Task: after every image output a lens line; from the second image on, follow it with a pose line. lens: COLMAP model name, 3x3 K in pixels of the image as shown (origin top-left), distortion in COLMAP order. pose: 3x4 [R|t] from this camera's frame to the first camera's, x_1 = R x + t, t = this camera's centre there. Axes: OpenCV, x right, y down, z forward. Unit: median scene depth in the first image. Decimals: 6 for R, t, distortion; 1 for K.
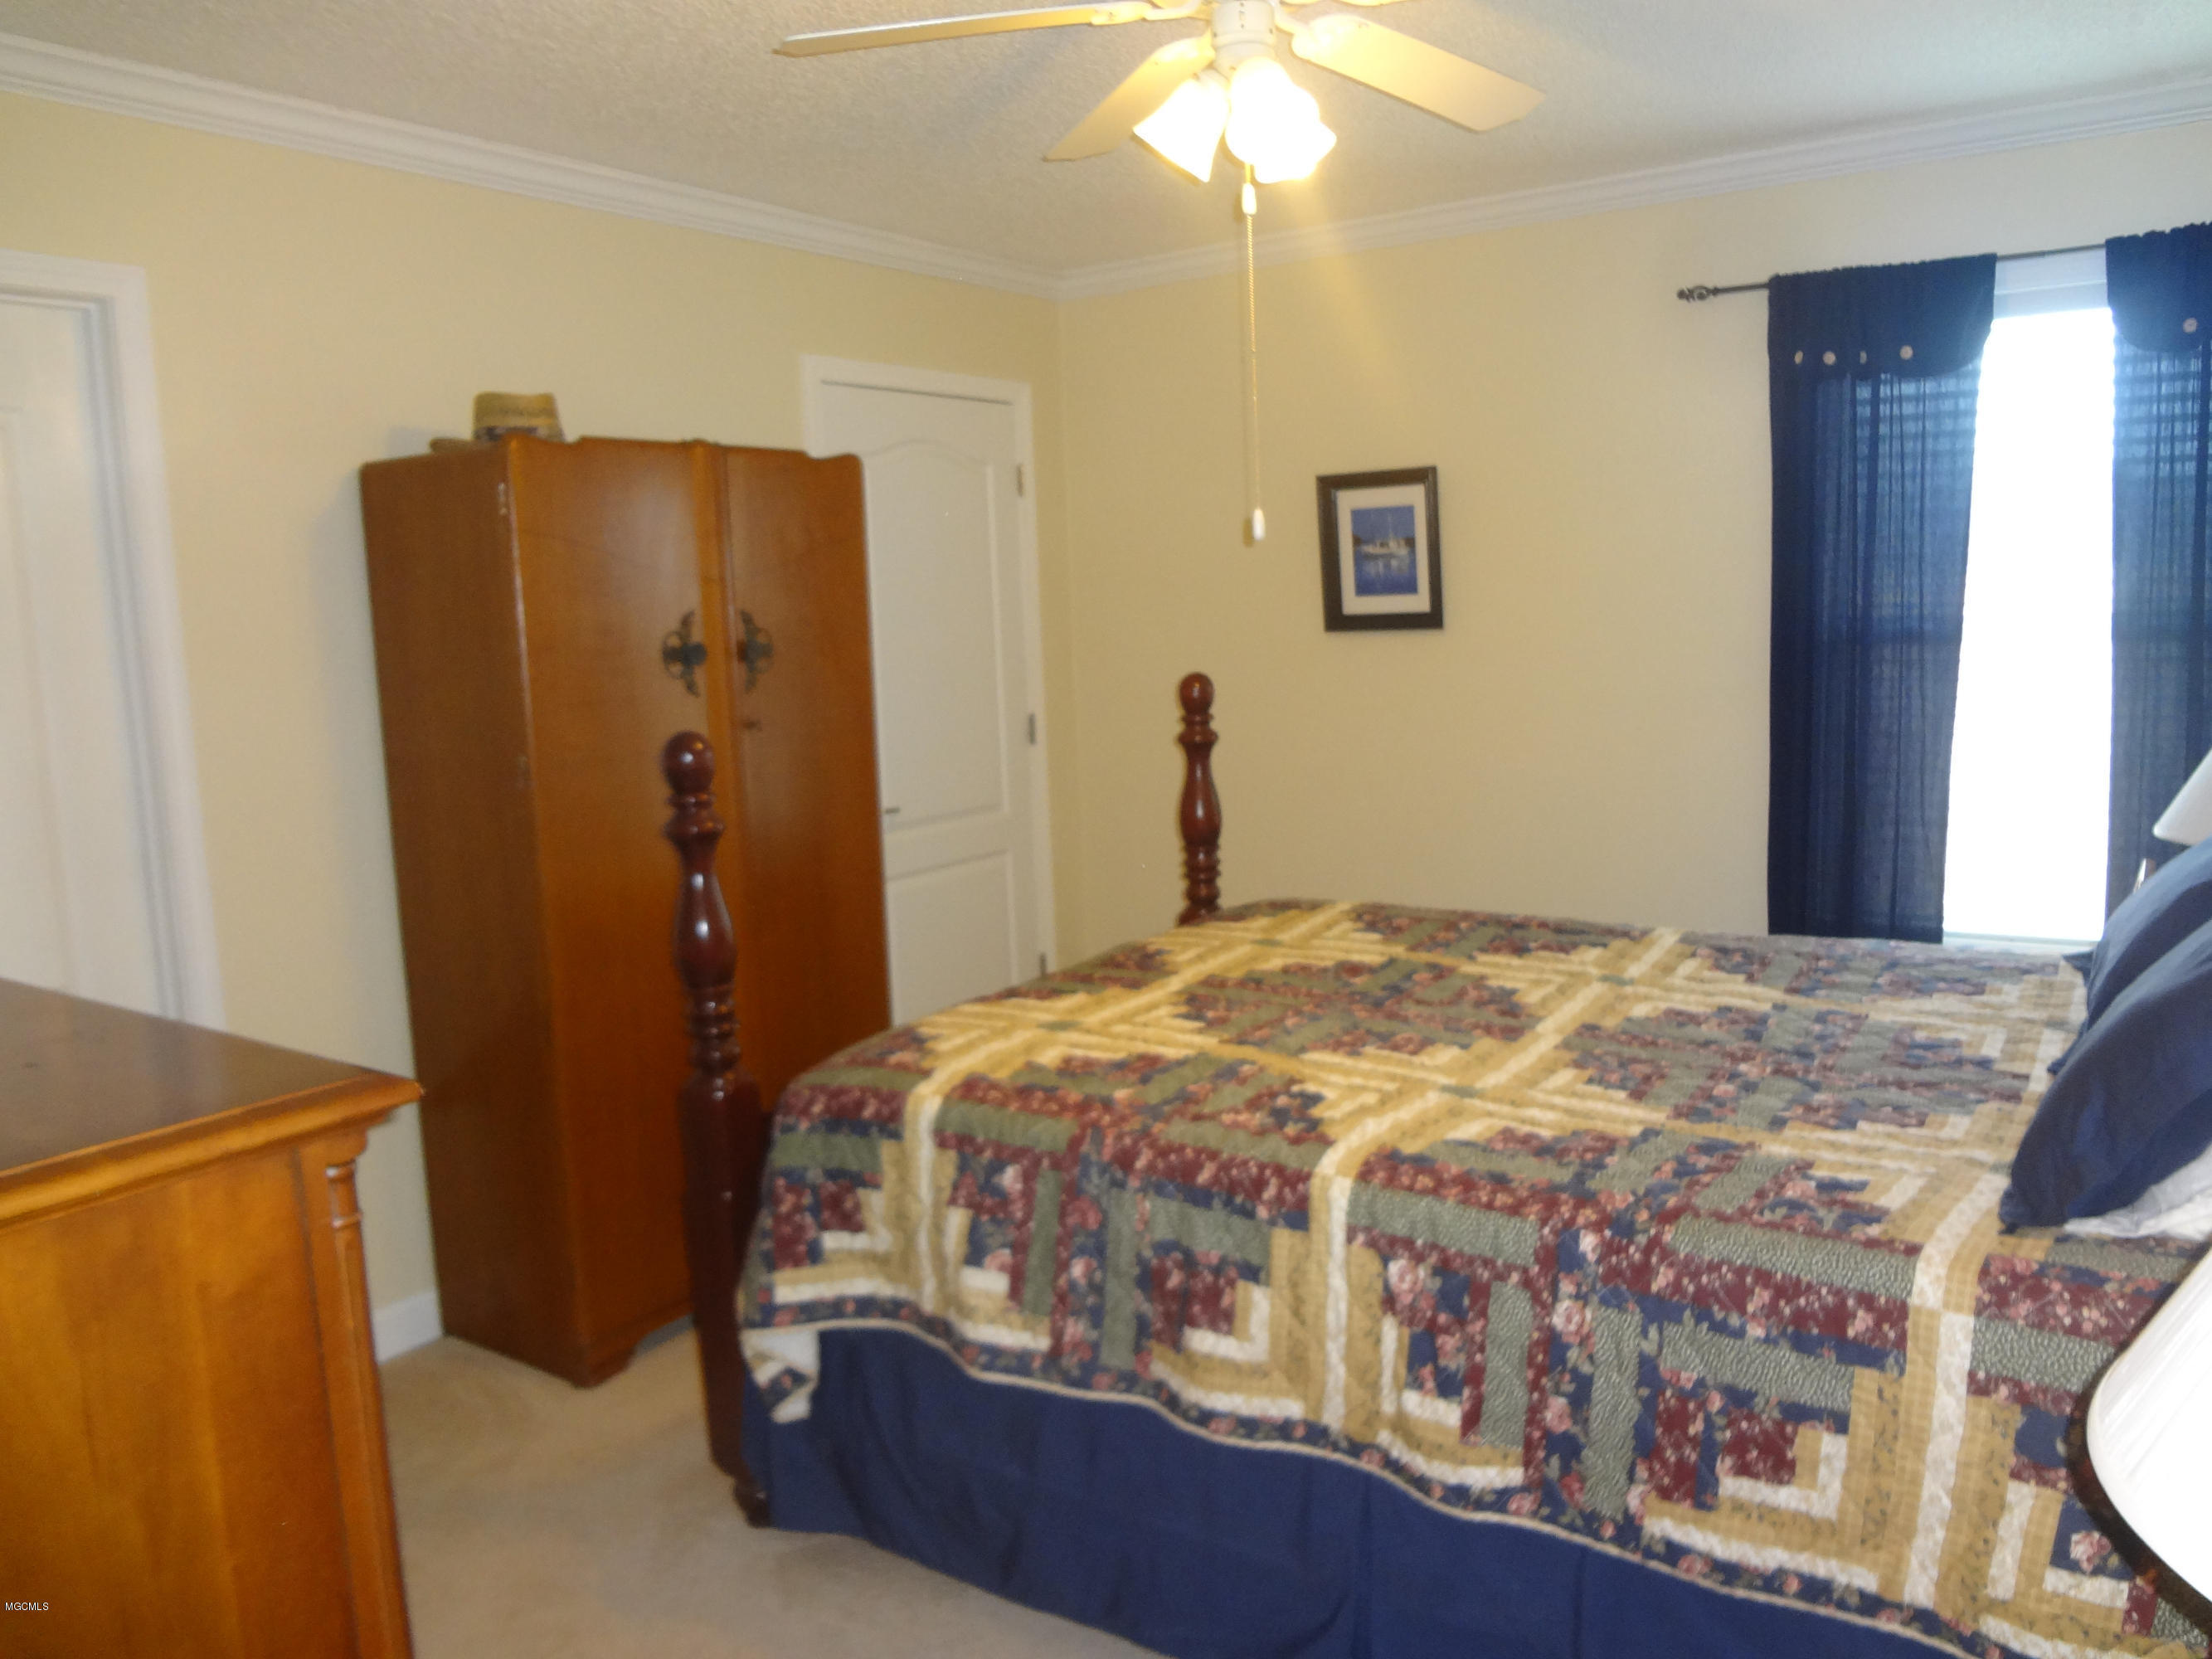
lens RADIAL K [[1683.7, 0, 1117.8], [0, 1683.7, 824.5], [0, 0, 1]] dist [-0.002826, -0.039481]
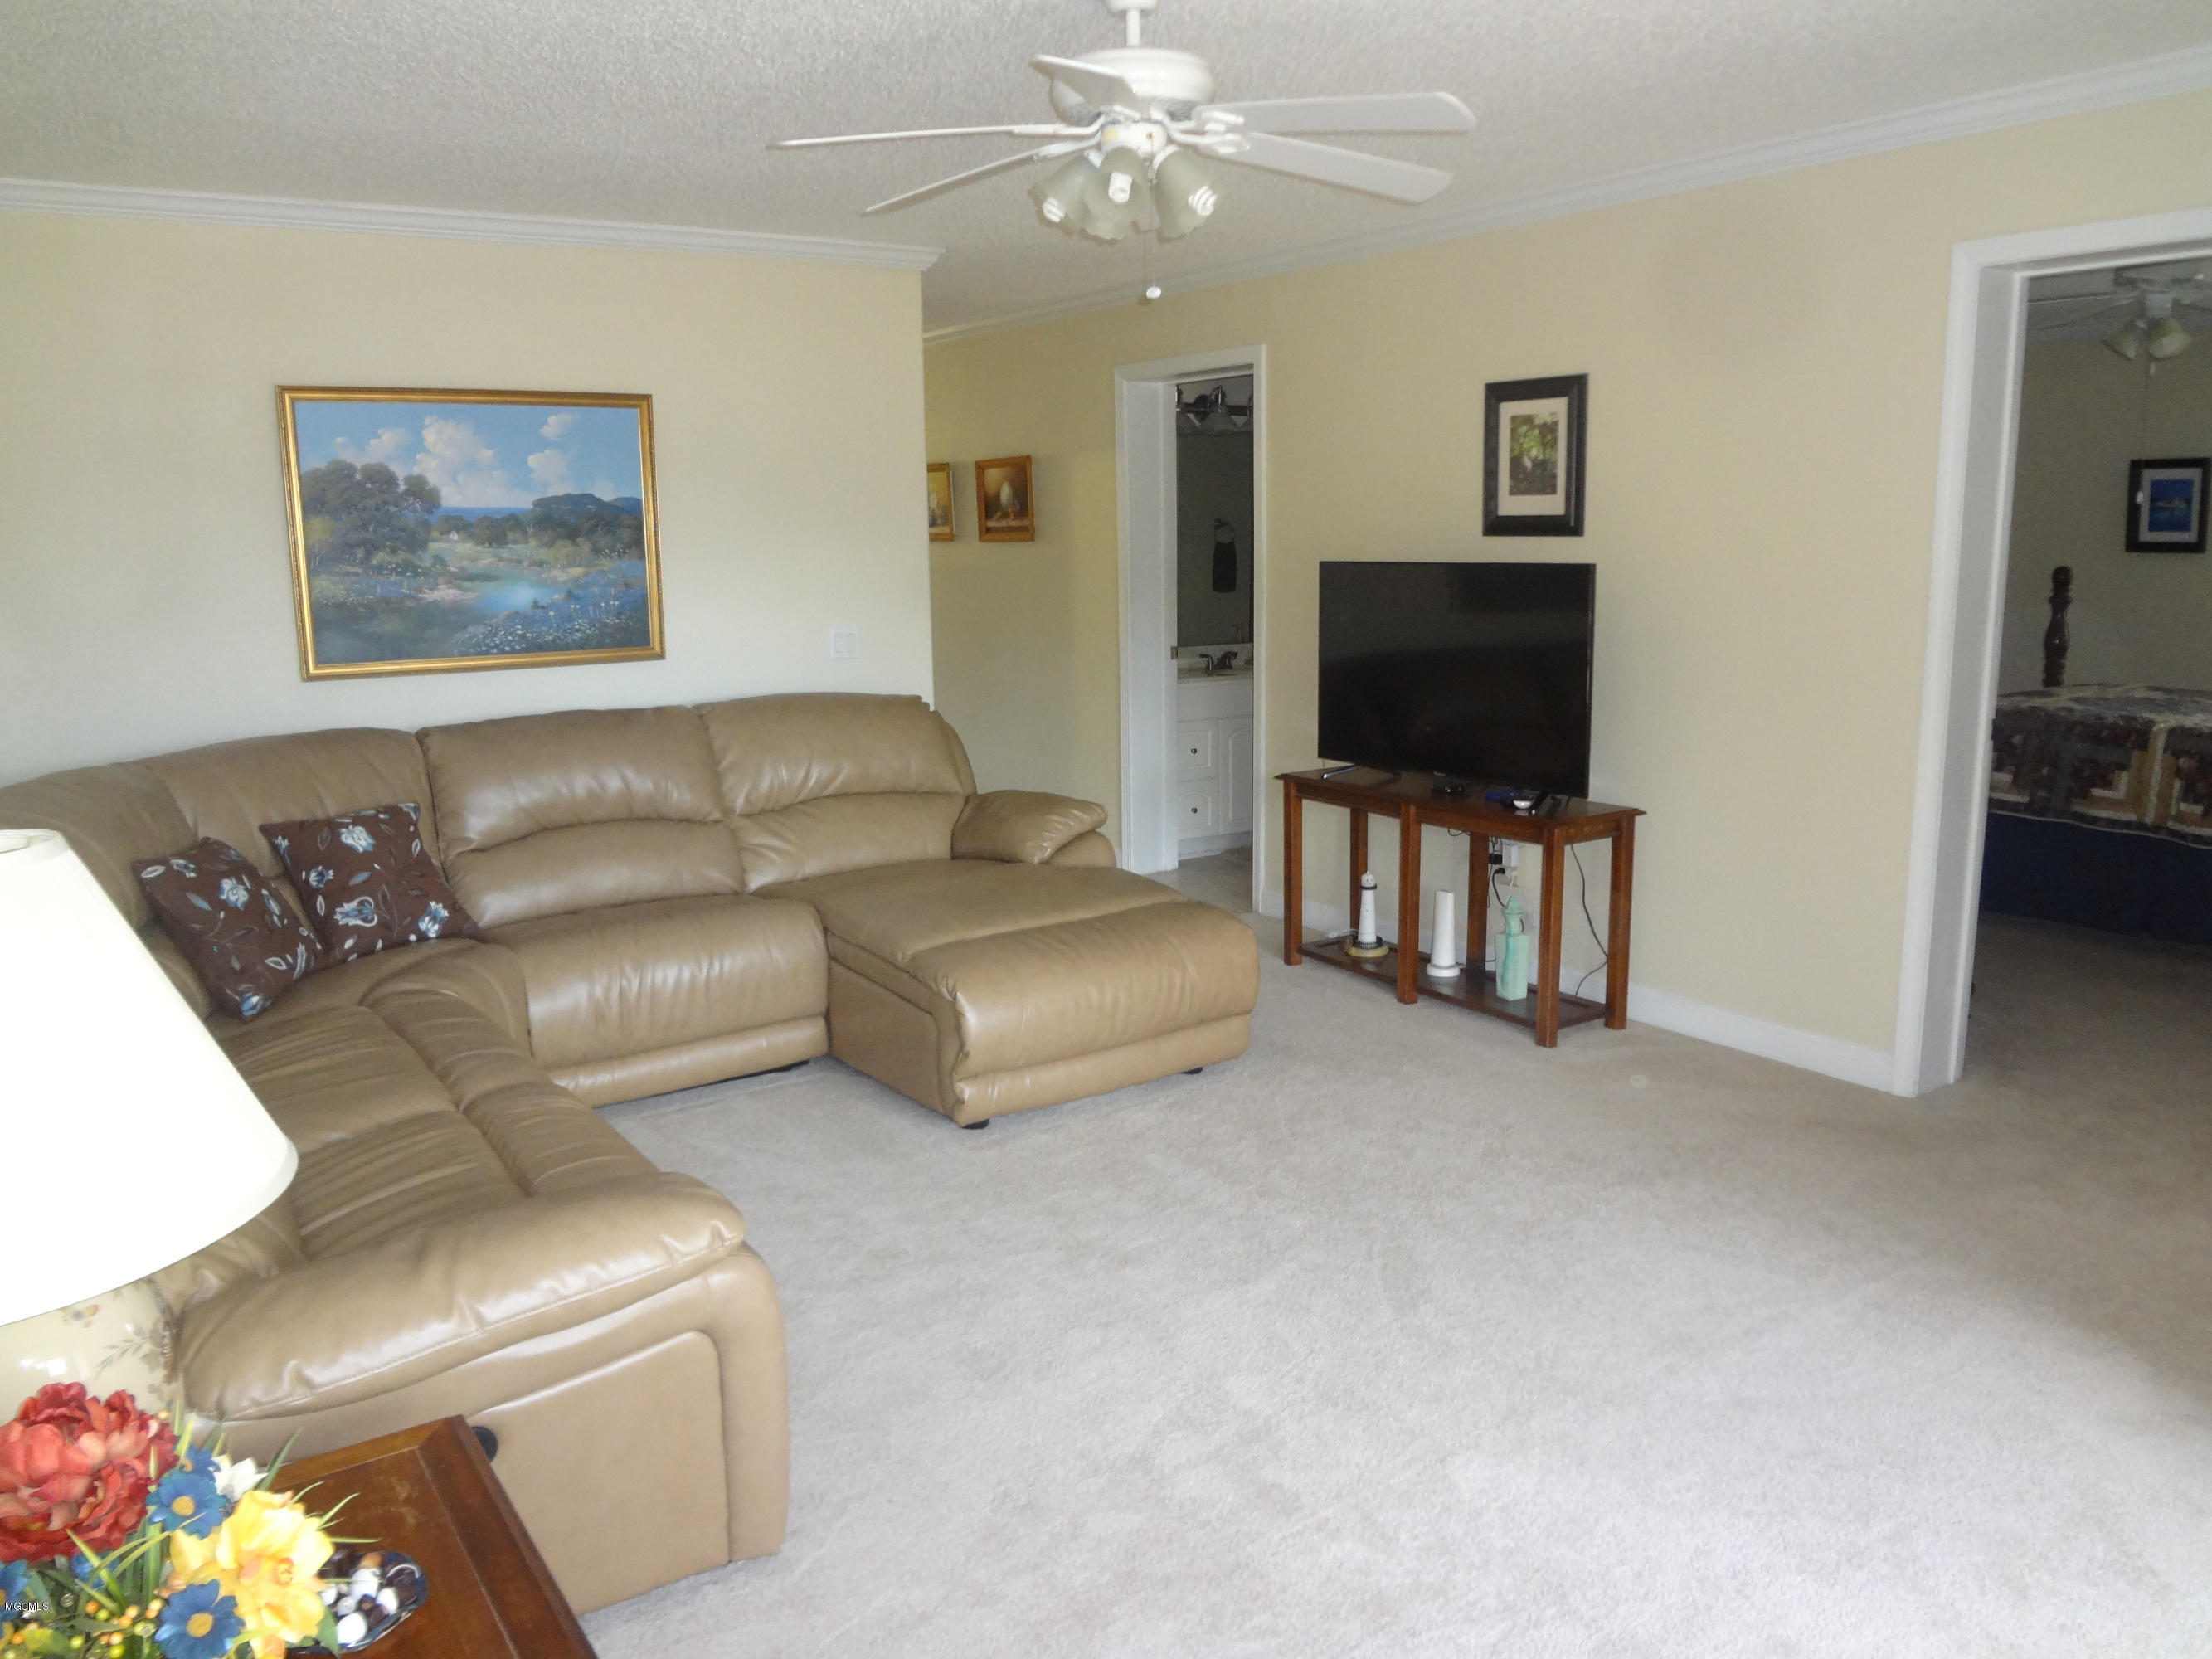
lens RADIAL K [[1683.7, 0, 1117.8], [0, 1683.7, 824.5], [0, 0, 1]] dist [-0.002826, -0.039481]
pose [[0.934424, 0.094186, -0.343482, -0.501171], [-0.078680, 0.995162, 0.058840, 0.318070], [0.347363, -0.027957, 0.937314, -2.133250]]
